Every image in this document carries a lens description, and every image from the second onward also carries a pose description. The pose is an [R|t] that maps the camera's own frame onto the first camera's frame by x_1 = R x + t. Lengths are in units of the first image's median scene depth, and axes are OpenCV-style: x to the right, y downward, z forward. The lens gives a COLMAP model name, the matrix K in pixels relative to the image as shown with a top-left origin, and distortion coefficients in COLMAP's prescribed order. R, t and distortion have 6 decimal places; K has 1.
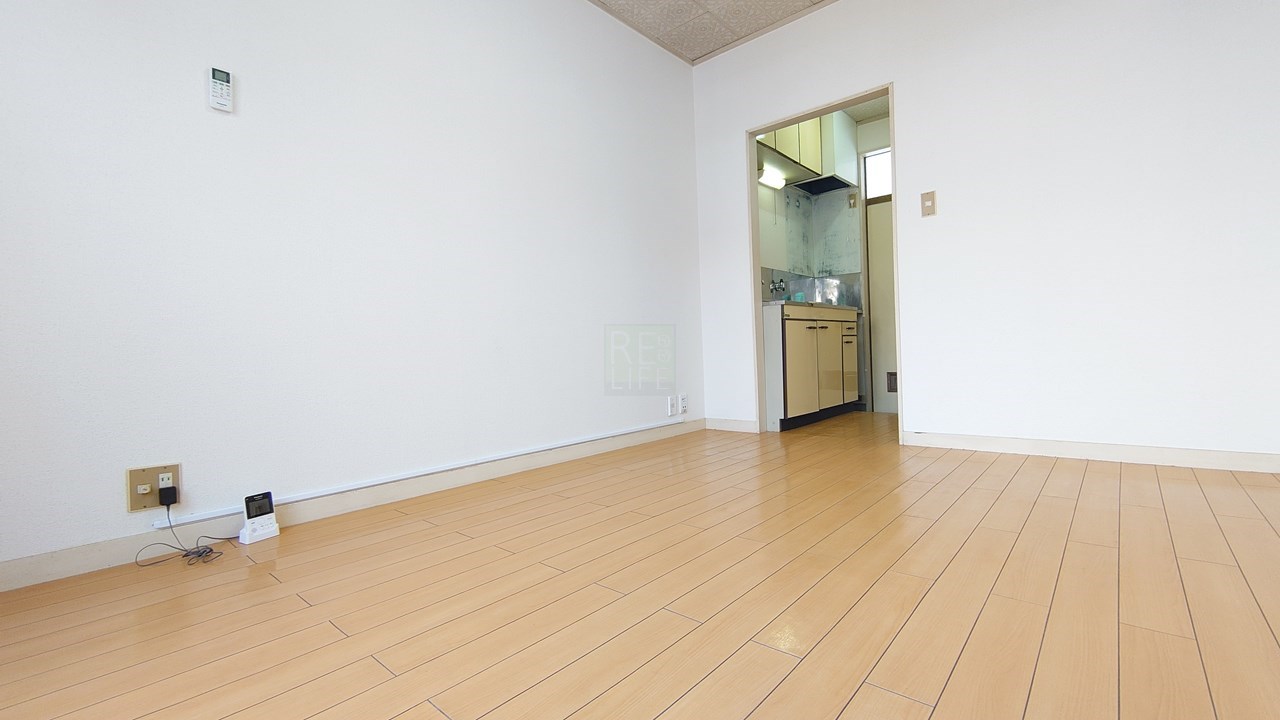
lens RADIAL K [[542.3, 0, 640.7], [0, 542.3, 358.4], [0, 0, 1]] dist [-0.003658, -0.000844]
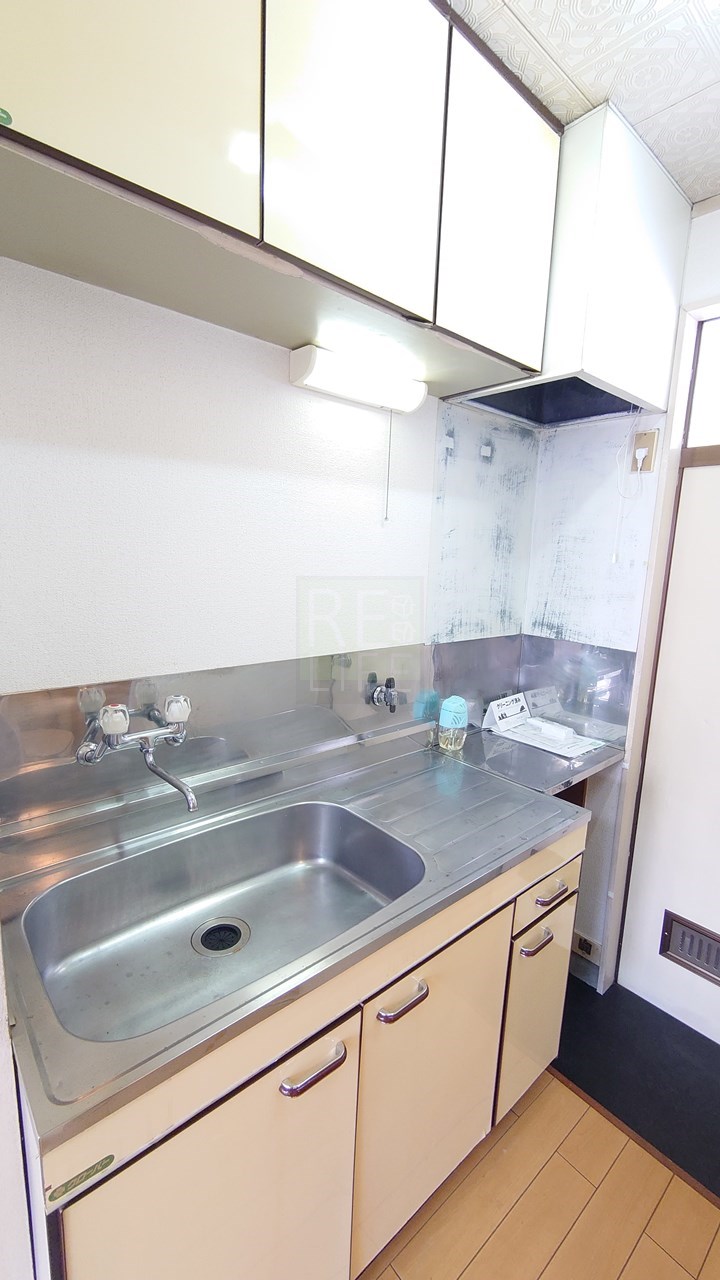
lens RADIAL K [[542.3, 0, 358.5], [0, 542.3, 640.1], [0, 0, 1]] dist [-0.003658, -0.000844]
pose [[0.987926, 0.097563, -0.120349, 0.261952], [-0.078347, 0.984774, 0.155183, -0.209908], [0.133657, -0.143881, 0.980528, 0.610510]]
